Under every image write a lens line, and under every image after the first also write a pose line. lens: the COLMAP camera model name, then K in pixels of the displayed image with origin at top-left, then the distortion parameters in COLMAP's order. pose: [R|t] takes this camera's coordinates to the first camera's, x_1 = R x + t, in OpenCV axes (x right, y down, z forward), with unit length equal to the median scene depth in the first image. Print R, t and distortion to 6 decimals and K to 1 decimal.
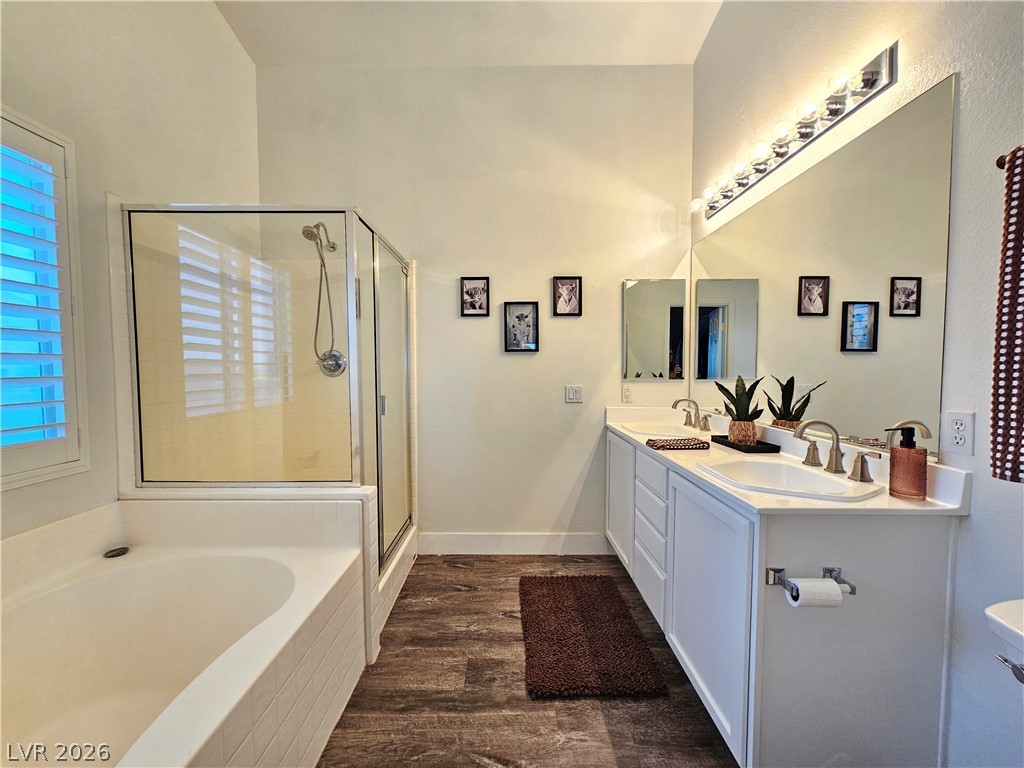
lens RADIAL K [[421.2, 0, 509.7], [0, 421.2, 386.4], [0, 0, 1]] dist [0.004567, 0.000688]
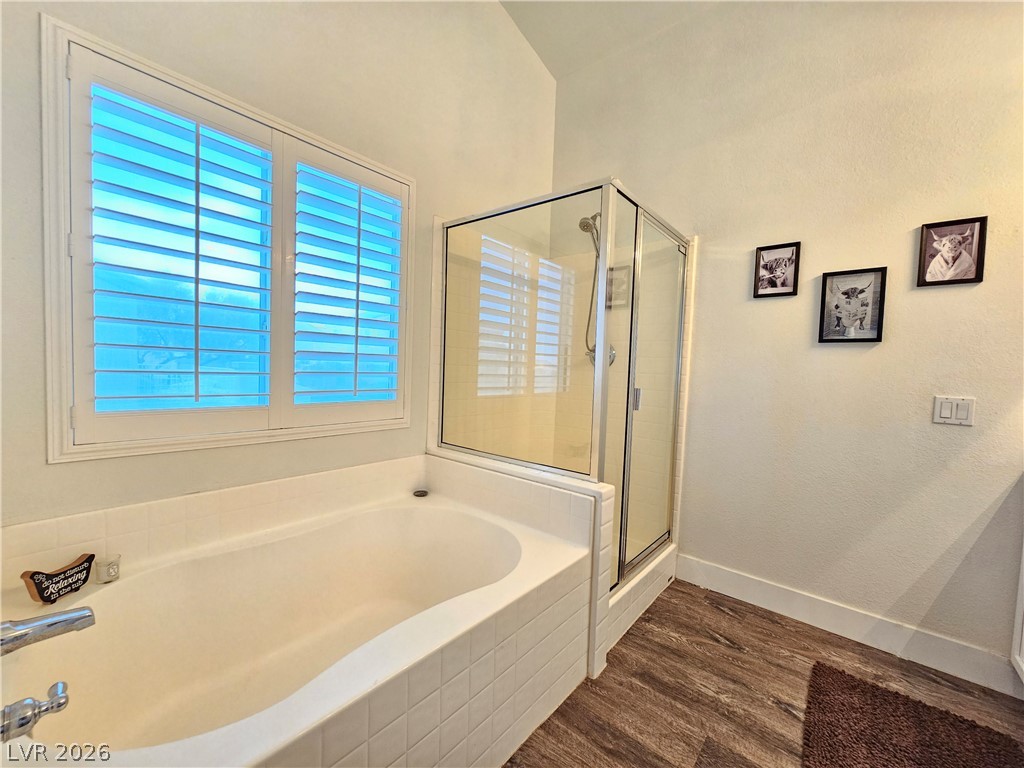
lens RADIAL K [[421.2, 0, 509.7], [0, 421.2, 386.4], [0, 0, 1]] dist [0.004567, 0.000688]
pose [[0.765059, 0.062112, -0.640958, 0.056646], [-0.066418, 0.997640, 0.017399, 0.017078], [0.640526, 0.029260, 0.767379, 0.116975]]
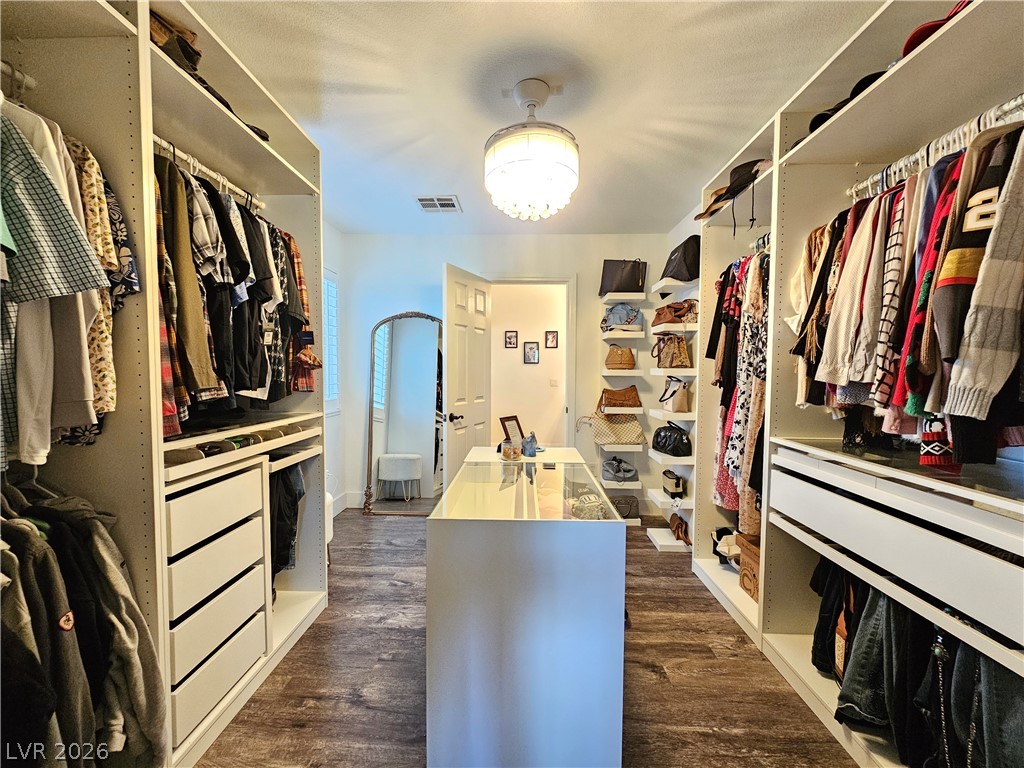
lens RADIAL K [[421.2, 0, 509.7], [0, 421.2, 386.4], [0, 0, 1]] dist [0.004567, 0.000688]
pose [[0.999320, 0.008182, -0.035946, -0.007033], [-0.008210, 0.999966, -0.000633, 0.049208], [0.035939, 0.000928, 0.999354, -1.422651]]
